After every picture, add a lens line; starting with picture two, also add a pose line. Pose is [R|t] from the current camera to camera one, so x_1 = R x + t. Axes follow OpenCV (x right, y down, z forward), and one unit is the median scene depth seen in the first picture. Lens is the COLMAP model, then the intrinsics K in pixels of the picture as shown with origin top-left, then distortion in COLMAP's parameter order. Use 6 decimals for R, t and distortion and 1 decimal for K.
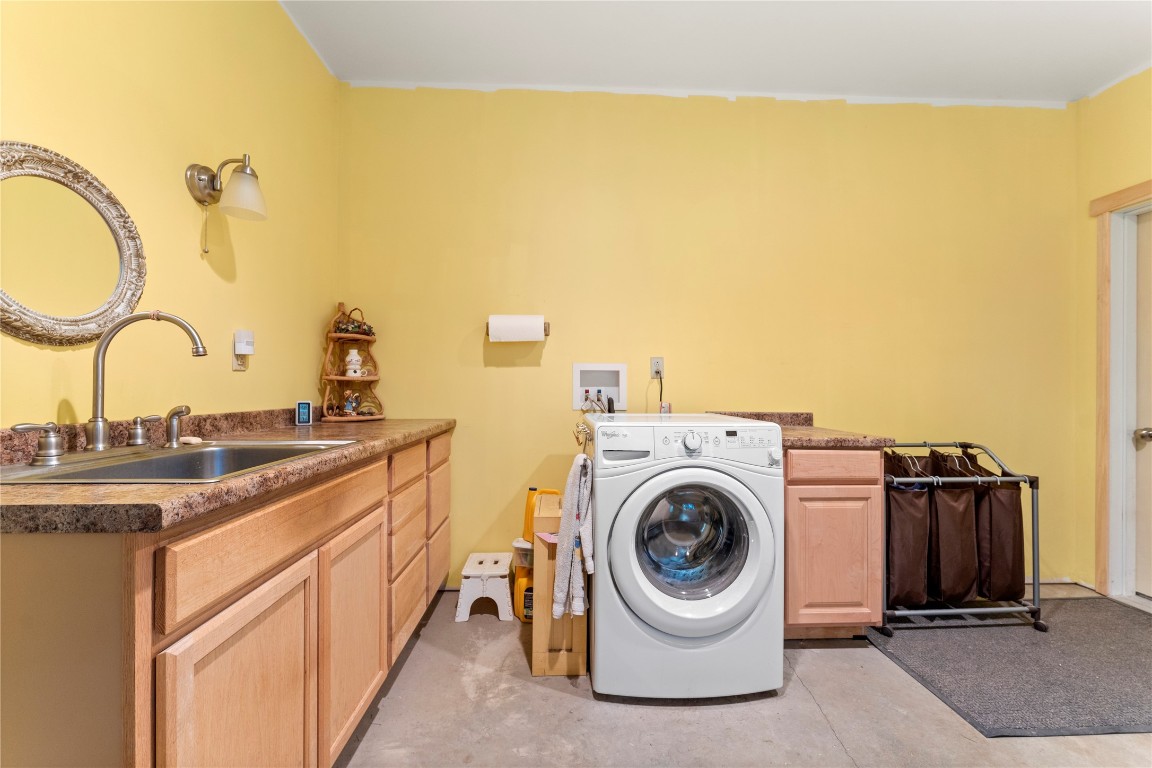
lens RADIAL K [[458.9, 0, 578.6], [0, 458.9, 384.4], [0, 0, 1]] dist [-0.001332, 0.000436]
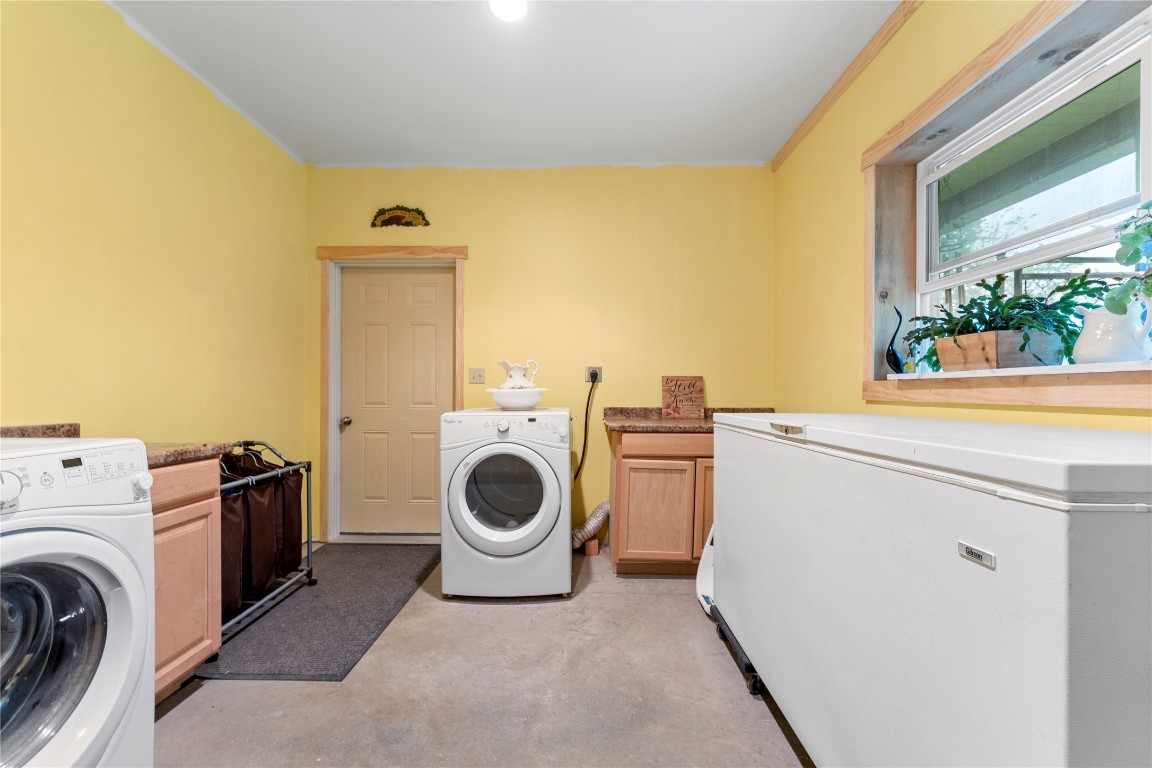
lens RADIAL K [[458.9, 0, 574.5], [0, 458.9, 391.6], [0, 0, 1]] dist [-0.001332, 0.000436]
pose [[0.056428, -0.002652, 0.998403, -0.187296], [-0.013181, 0.999907, 0.003401, 0.001060], [-0.998320, -0.013352, 0.056388, 0.232798]]
